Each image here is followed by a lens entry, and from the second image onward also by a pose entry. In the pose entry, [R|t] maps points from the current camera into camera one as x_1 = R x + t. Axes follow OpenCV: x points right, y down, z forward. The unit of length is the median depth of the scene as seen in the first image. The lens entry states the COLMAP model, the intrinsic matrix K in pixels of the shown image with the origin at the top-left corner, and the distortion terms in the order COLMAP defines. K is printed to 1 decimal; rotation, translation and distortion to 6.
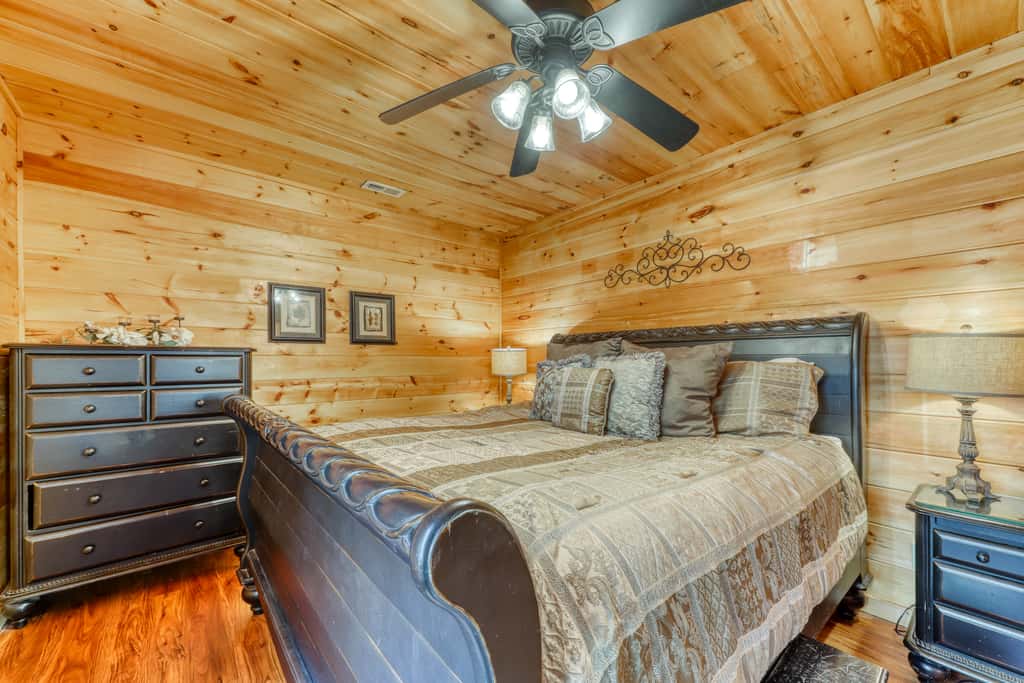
lens RADIAL K [[402.6, 0, 525.6], [0, 402.6, 358.5], [0, 0, 1]] dist [0.003308, 0.000228]
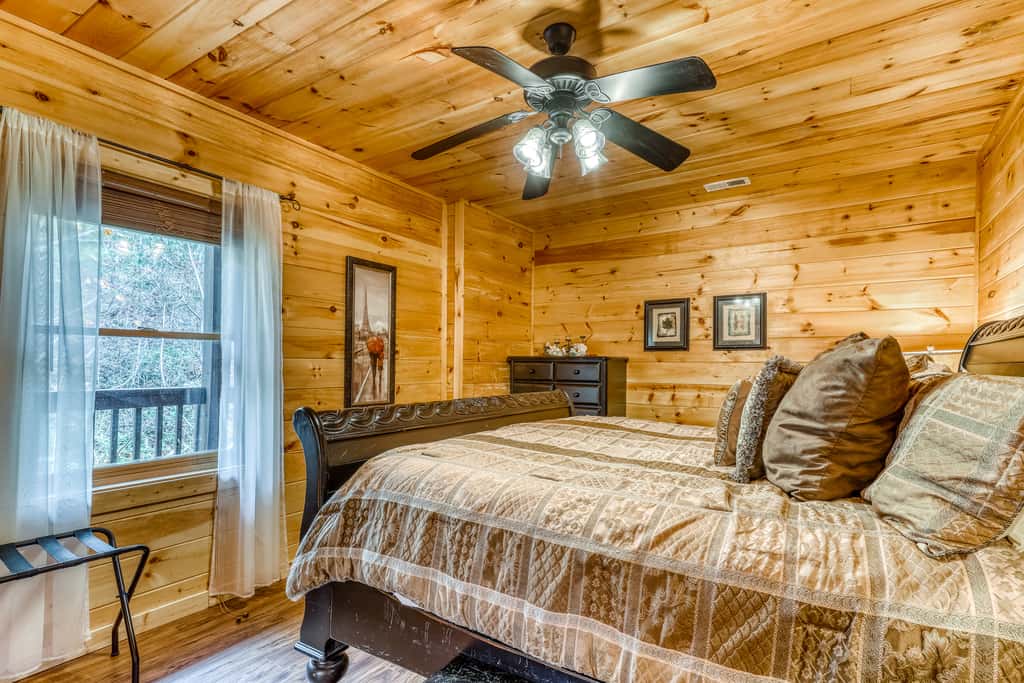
lens RADIAL K [[499.6, 0, 524.3], [0, 499.6, 364.6], [0, 0, 1]] dist [-0.001970, -0.000290]
pose [[0.274005, 0.002254, -0.961726, 0.696404], [-0.005174, 0.999986, 0.000869, 0.000064], [0.961714, 0.004738, 0.274013, 0.256720]]
